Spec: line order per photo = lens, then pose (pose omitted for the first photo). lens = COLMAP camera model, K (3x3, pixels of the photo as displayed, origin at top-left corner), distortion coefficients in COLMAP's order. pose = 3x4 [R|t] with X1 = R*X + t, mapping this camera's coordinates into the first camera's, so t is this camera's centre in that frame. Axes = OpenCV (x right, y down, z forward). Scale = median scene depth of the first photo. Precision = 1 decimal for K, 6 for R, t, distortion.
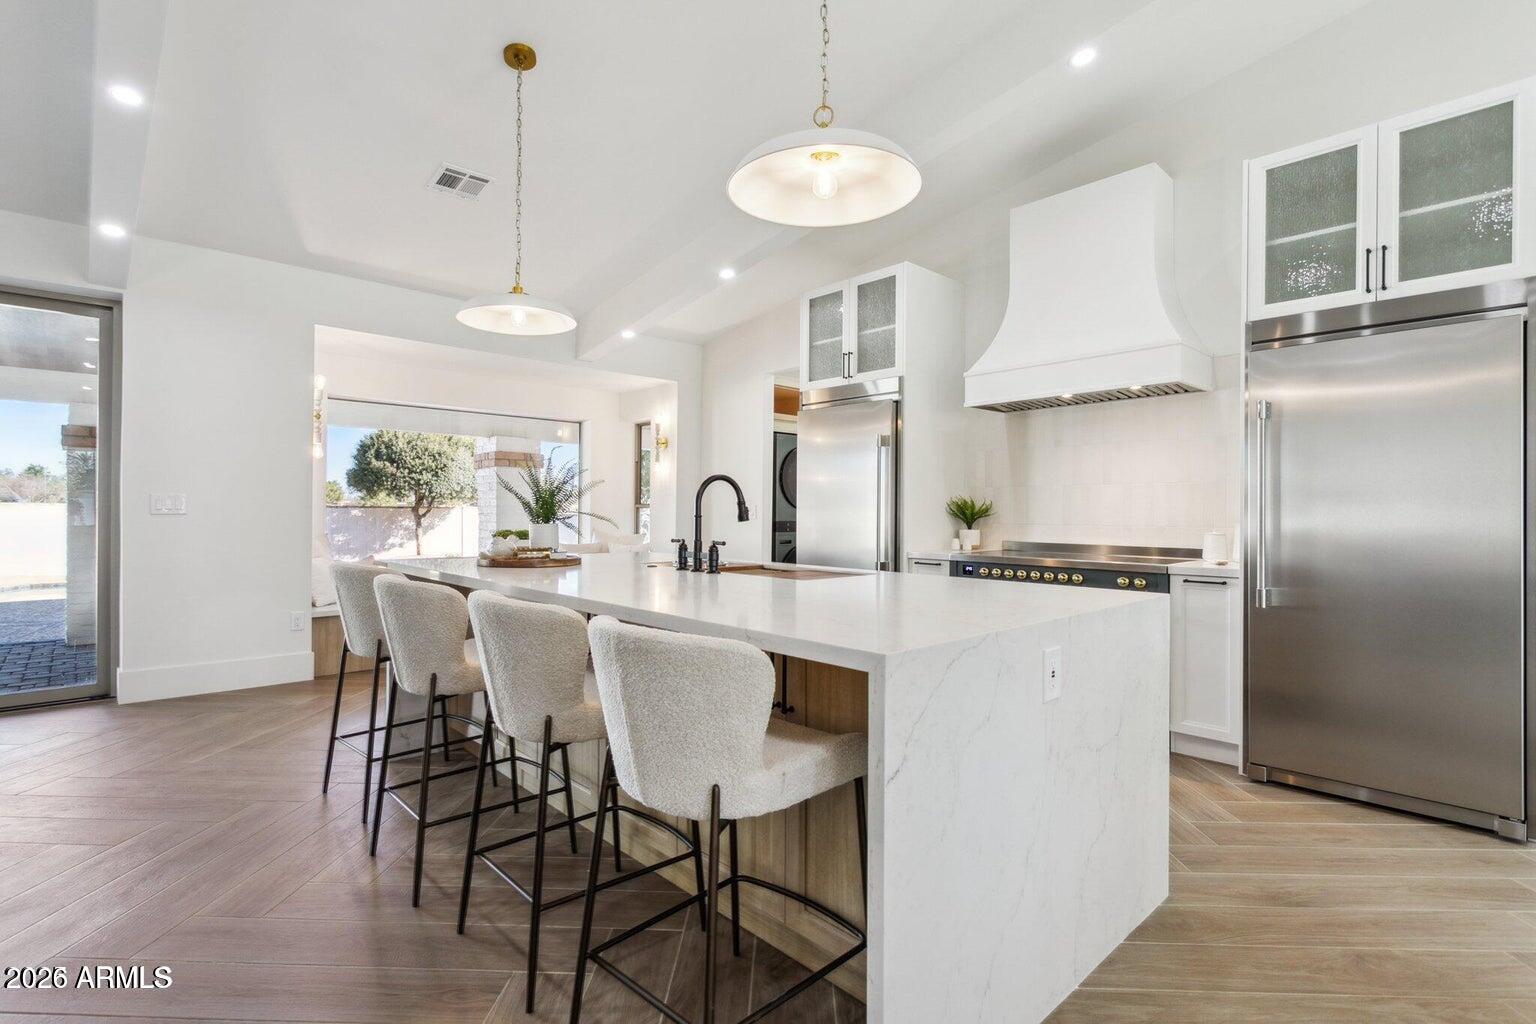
lens RADIAL K [[720.1, 0, 768.0], [0, 720.1, 512.0], [0, 0, 1]] dist [0.001468, -0.000387]
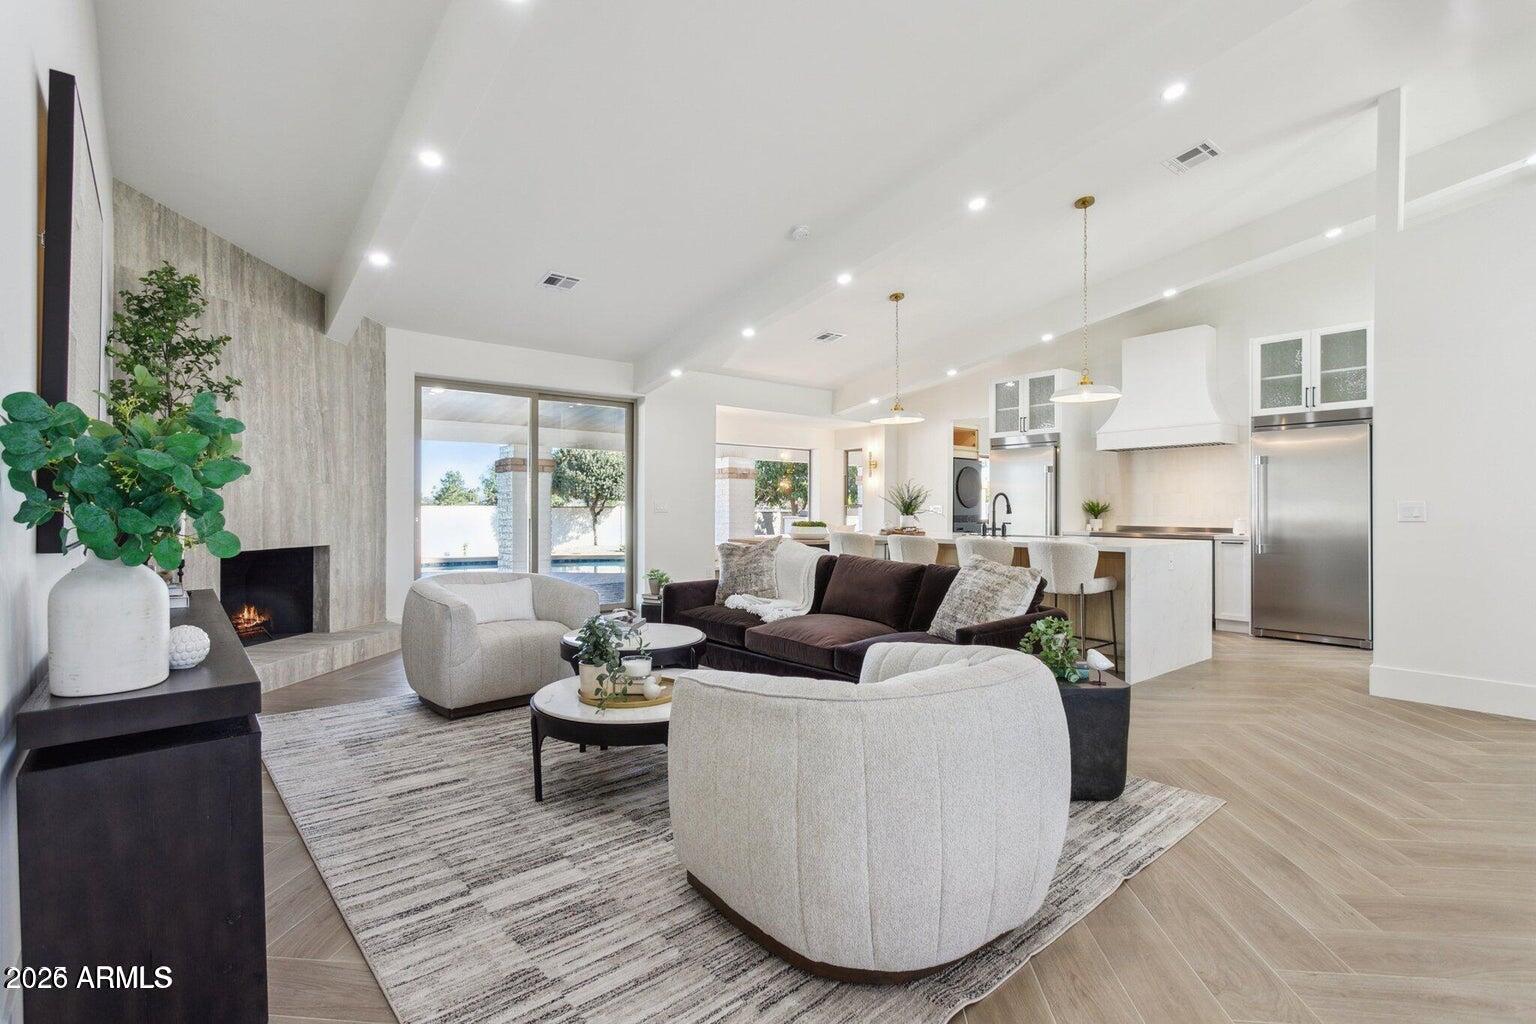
lens RADIAL K [[712.1, 0, 768.0], [0, 712.1, 512.0], [0, 0, 1]] dist [-0.000439, -0.000611]
pose [[0.997958, -0.005355, -0.063654, -0.445883], [0.005612, 0.999977, 0.003863, -0.003706], [0.063631, -0.004212, 0.997965, -0.848242]]
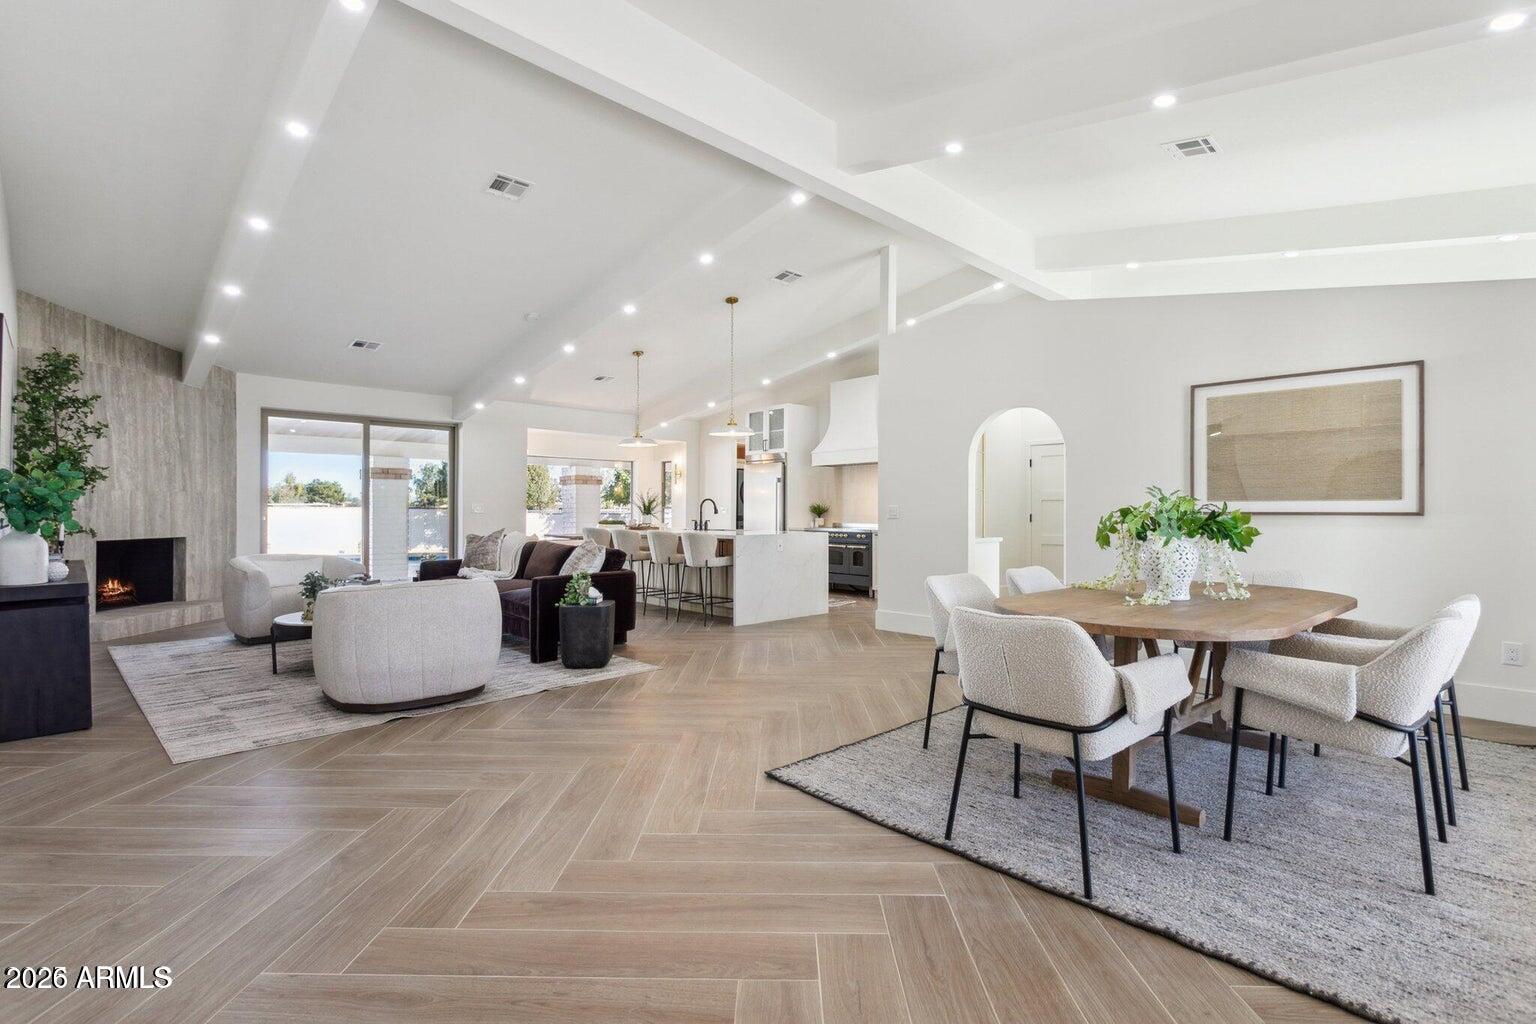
lens RADIAL K [[712.1, 0, 768.0], [0, 712.1, 512.0], [0, 0, 1]] dist [-0.000439, -0.000611]
pose [[0.999914, -0.005457, 0.011886, 0.104317], [0.005425, 0.999982, 0.002720, -0.001261], [-0.011901, -0.002655, 0.999926, -1.393375]]
